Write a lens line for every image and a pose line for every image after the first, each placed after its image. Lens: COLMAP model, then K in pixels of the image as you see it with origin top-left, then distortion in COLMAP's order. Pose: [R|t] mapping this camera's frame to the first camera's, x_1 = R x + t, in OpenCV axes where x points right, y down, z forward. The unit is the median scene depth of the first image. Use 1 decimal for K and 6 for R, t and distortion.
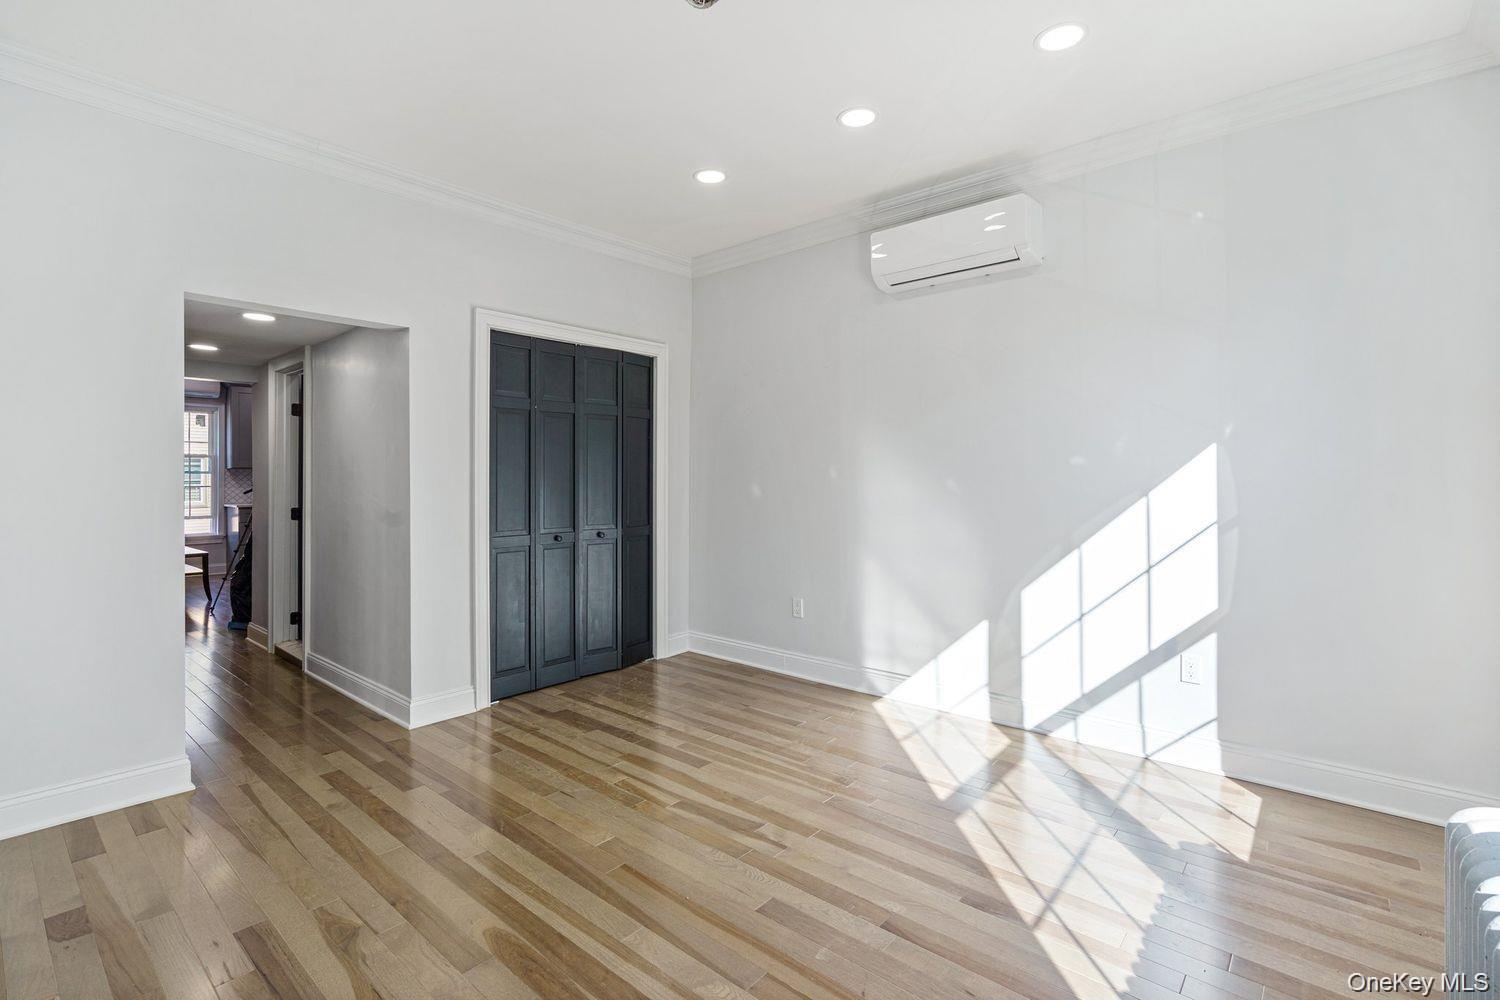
lens RADIAL K [[683.8, 0, 728.9], [0, 683.8, 485.2], [0, 0, 1]] dist [-0.000287, 0.000002]
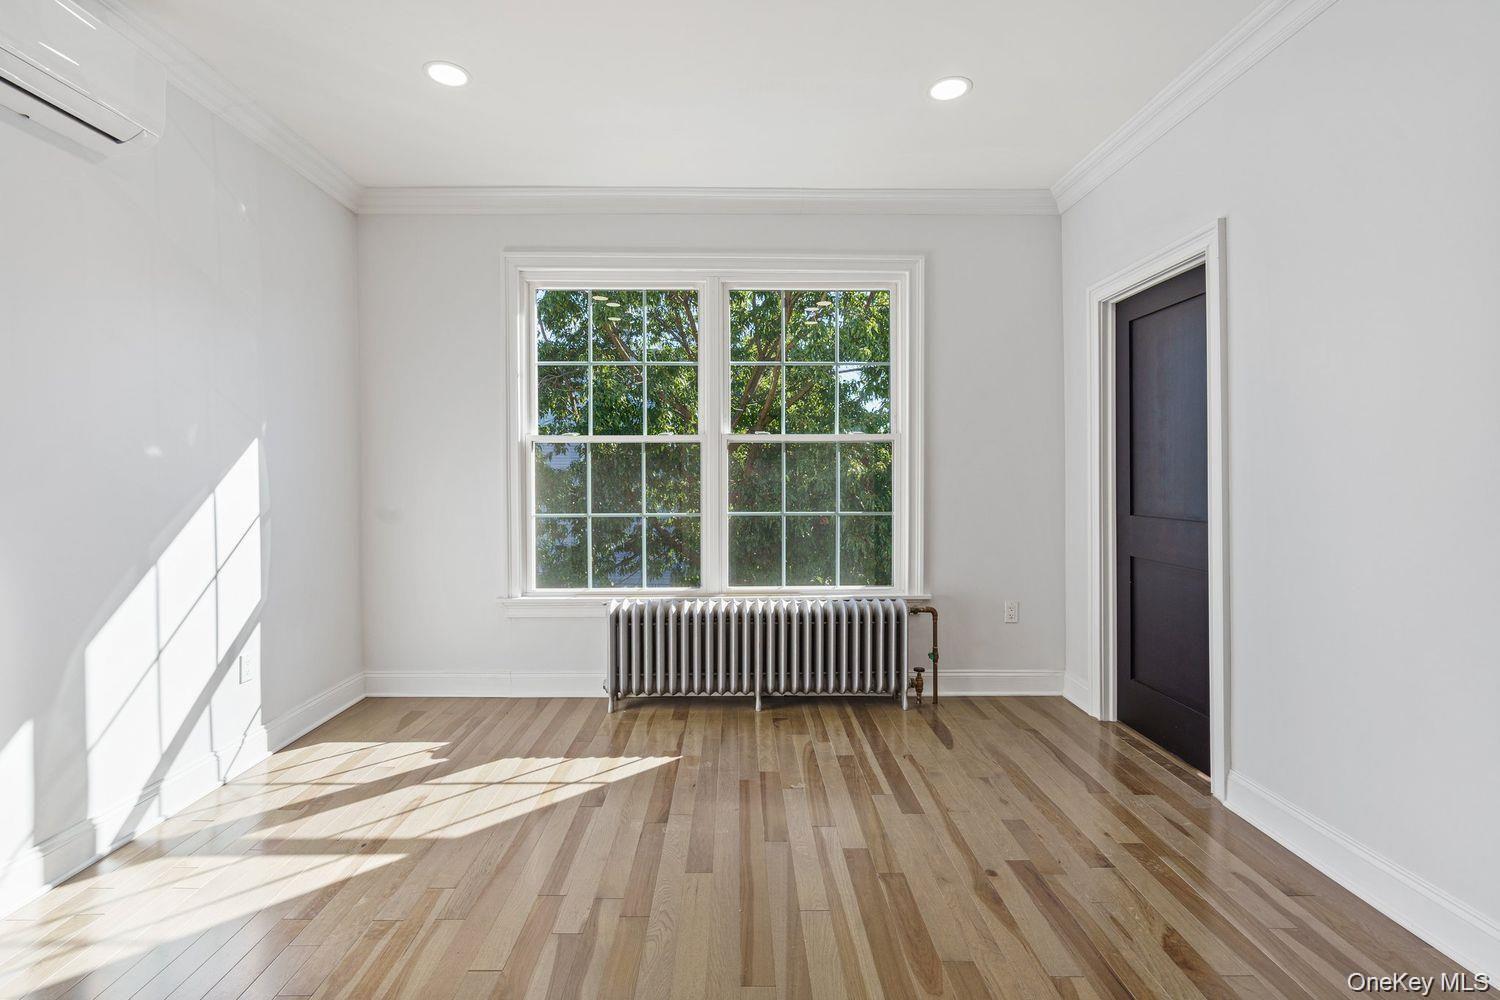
lens RADIAL K [[685.1, 0, 748.9], [0, 685.1, 469.9], [0, 0, 1]] dist [0.001094, 0.000426]
pose [[-0.675211, 0.006193, 0.737599, -0.549109], [0.008014, 0.999967, -0.001061, -0.007581], [-0.737582, 0.005195, -0.675238, 1.153434]]
